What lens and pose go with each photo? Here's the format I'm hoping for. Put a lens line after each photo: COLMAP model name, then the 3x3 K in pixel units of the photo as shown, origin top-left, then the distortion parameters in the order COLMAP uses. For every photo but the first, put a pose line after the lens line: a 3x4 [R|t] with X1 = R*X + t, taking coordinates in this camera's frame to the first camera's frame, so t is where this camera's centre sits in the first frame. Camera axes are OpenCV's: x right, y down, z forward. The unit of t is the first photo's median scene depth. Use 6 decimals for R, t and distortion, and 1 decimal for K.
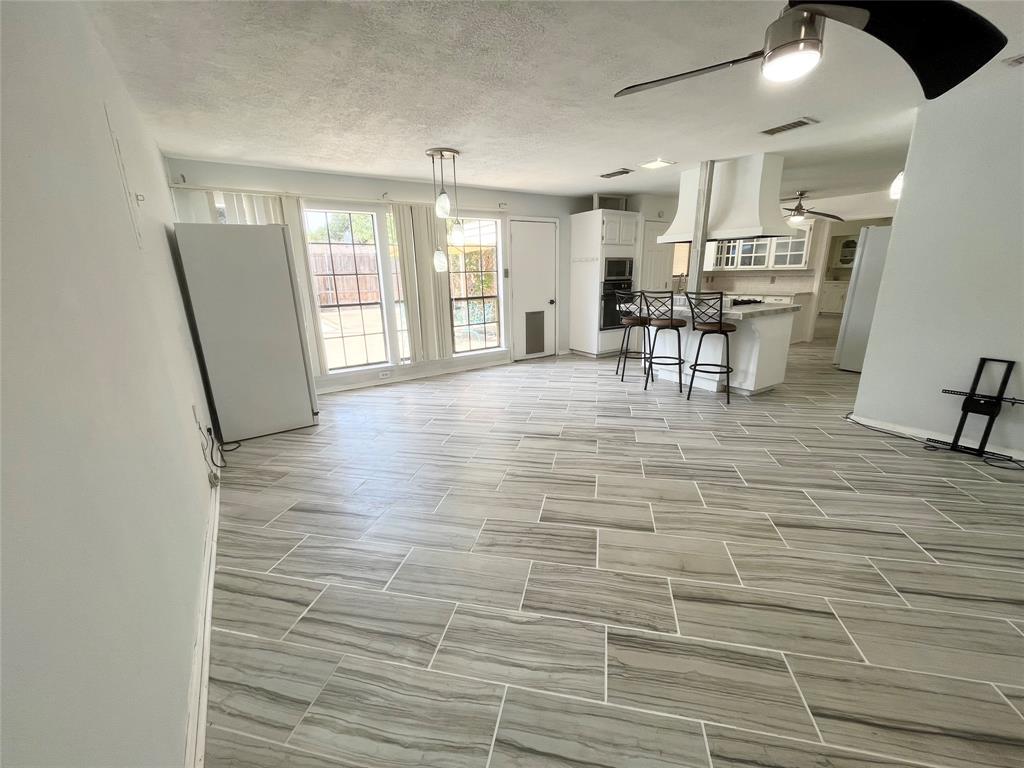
lens RADIAL K [[410.9, 0, 513.2], [0, 410.9, 388.2], [0, 0, 1]] dist [-0.007856, 0.001060]
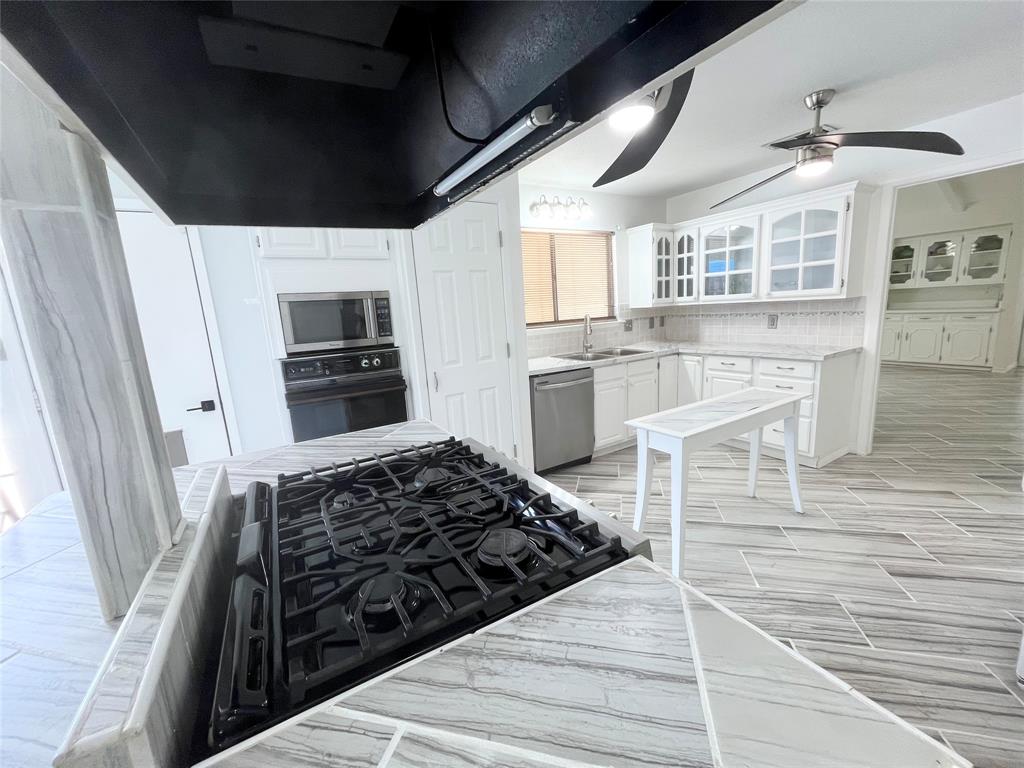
lens RADIAL K [[410.9, 0, 510.7], [0, 410.9, 383.2], [0, 0, 1]] dist [-0.007856, 0.001060]
pose [[0.998102, -0.031875, -0.052698, 0.598588], [0.026913, 0.995364, -0.092336, -0.267163], [0.055397, 0.090743, 0.994332, 0.873236]]
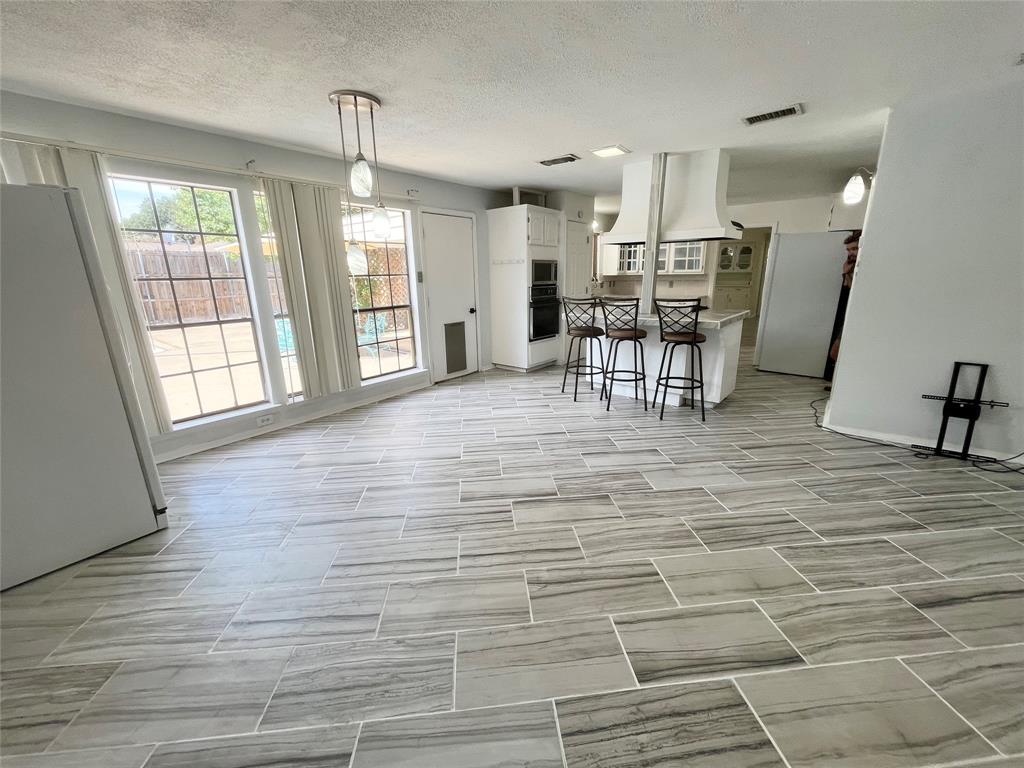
lens RADIAL K [[410.9, 0, 511.1], [0, 410.9, 386.9], [0, 0, 1]] dist [-0.007856, 0.001060]
pose [[0.952569, -0.075696, 0.294760, -0.132155], [0.079315, 0.996850, -0.000324, -0.064901], [-0.293807, 0.023687, 0.955571, 0.233777]]
